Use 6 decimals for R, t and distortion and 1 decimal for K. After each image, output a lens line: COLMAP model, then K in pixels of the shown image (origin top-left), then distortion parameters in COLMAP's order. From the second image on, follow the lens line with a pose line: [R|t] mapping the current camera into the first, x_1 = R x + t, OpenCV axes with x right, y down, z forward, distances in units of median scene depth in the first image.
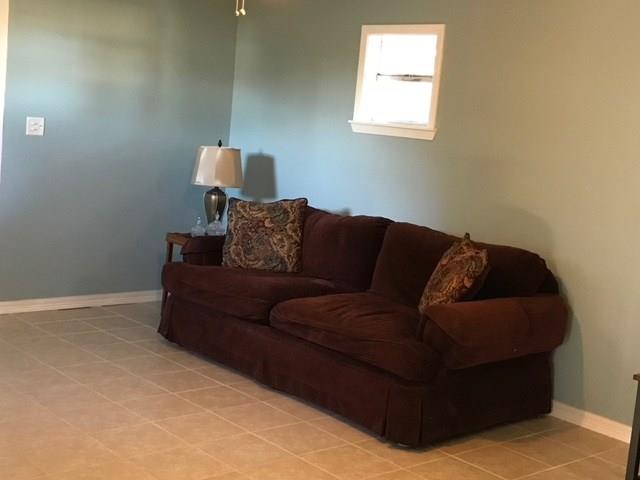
lens RADIAL K [[906.9, 0, 320.0], [0, 906.9, 241.6], [0, 0, 1]] dist [0.054634, 0.000000]
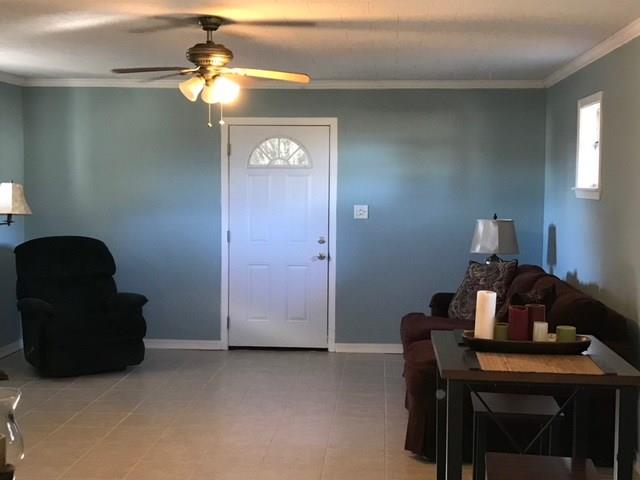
lens RADIAL K [[906.9, 0, 320.3], [0, 906.9, 237.5], [0, 0, 1]] dist [0.054634, 0.000000]
pose [[0.675618, -0.041209, -0.736100, 0.627237], [-0.046678, 0.994043, -0.098492, 0.045479], [0.735773, 0.100902, 0.669669, 0.064493]]
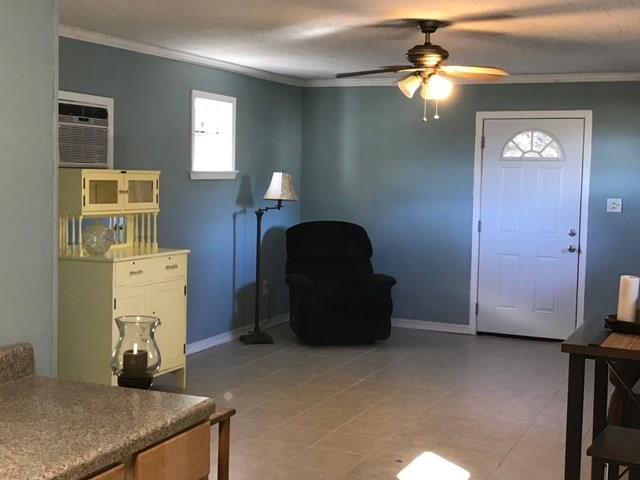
lens RADIAL K [[906.9, 0, 320.5], [0, 906.9, 239.1], [0, 0, 1]] dist [0.054634, 0.000000]
pose [[0.383771, -0.015998, -0.923290, 0.746494], [-0.111460, 0.991737, -0.063513, 0.054205], [0.916677, 0.127285, 0.378816, 0.110434]]
